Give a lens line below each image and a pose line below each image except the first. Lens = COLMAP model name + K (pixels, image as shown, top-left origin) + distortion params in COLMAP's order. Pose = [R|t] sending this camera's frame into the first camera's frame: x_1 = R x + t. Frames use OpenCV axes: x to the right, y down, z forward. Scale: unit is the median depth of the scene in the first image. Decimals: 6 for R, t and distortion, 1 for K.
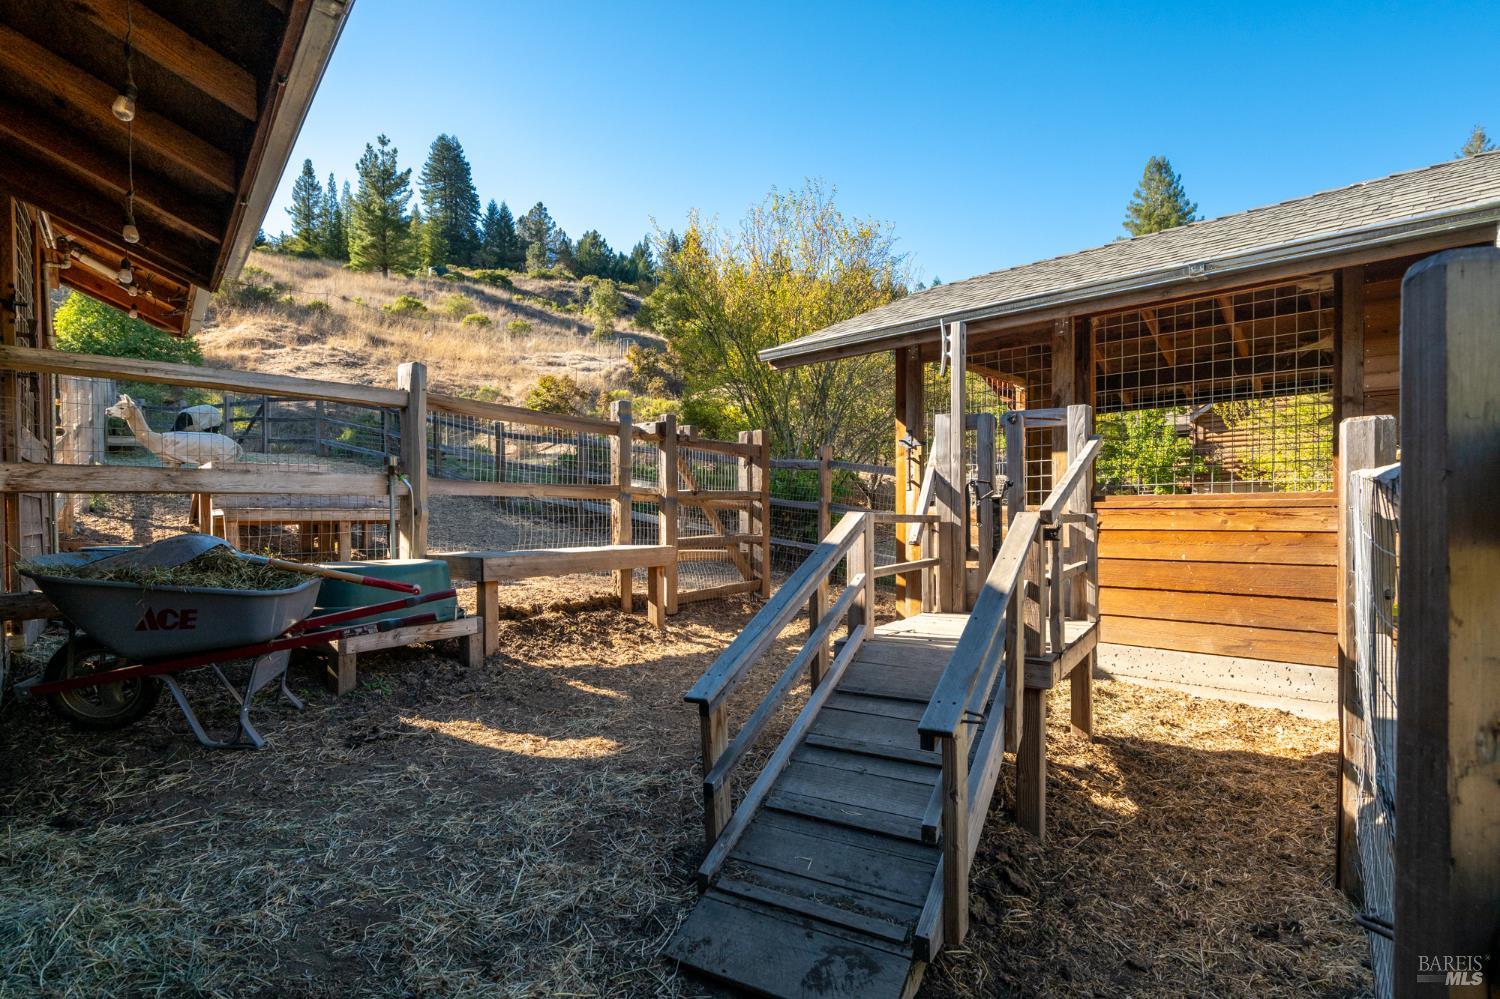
lens RADIAL K [[615.3, 0, 750.0], [0, 615.3, 499.5], [0, 0, 1]] dist [0.000743, -0.000004]
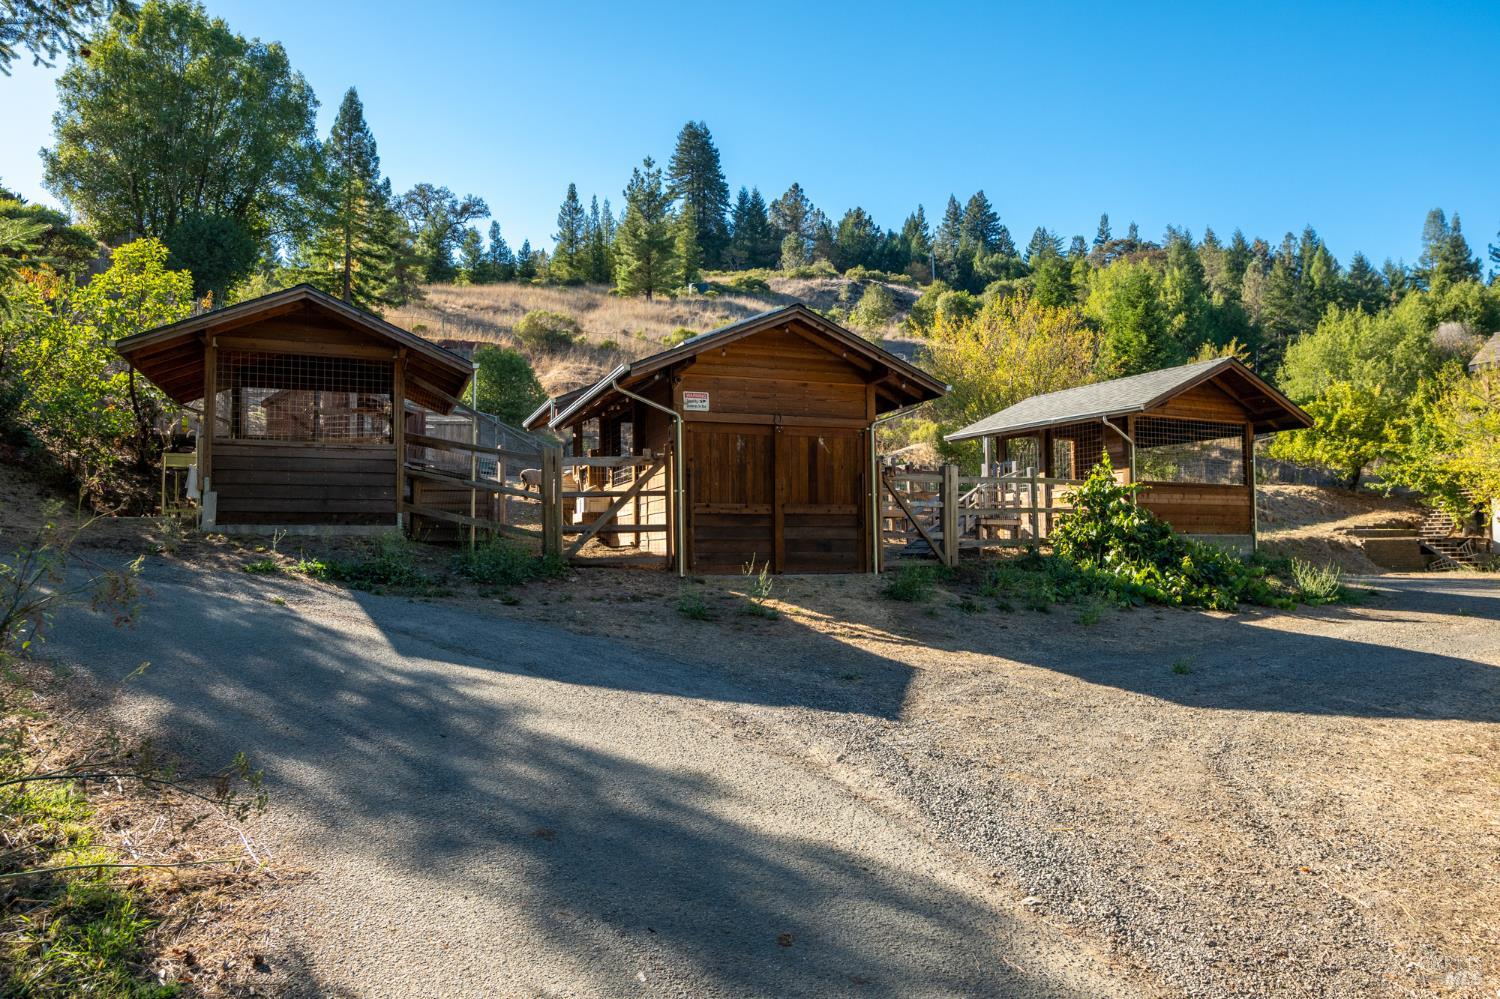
lens RADIAL K [[1016.1, 0, 750.0], [0, 1016.1, 499.5], [0, 0, 1]] dist [0.000776, 0.000247]
pose [[0.939544, -0.021485, -0.341754, 0.080770], [0.004787, 0.998756, -0.049627, 0.027145], [0.342395, 0.044991, 0.938478, -0.366607]]
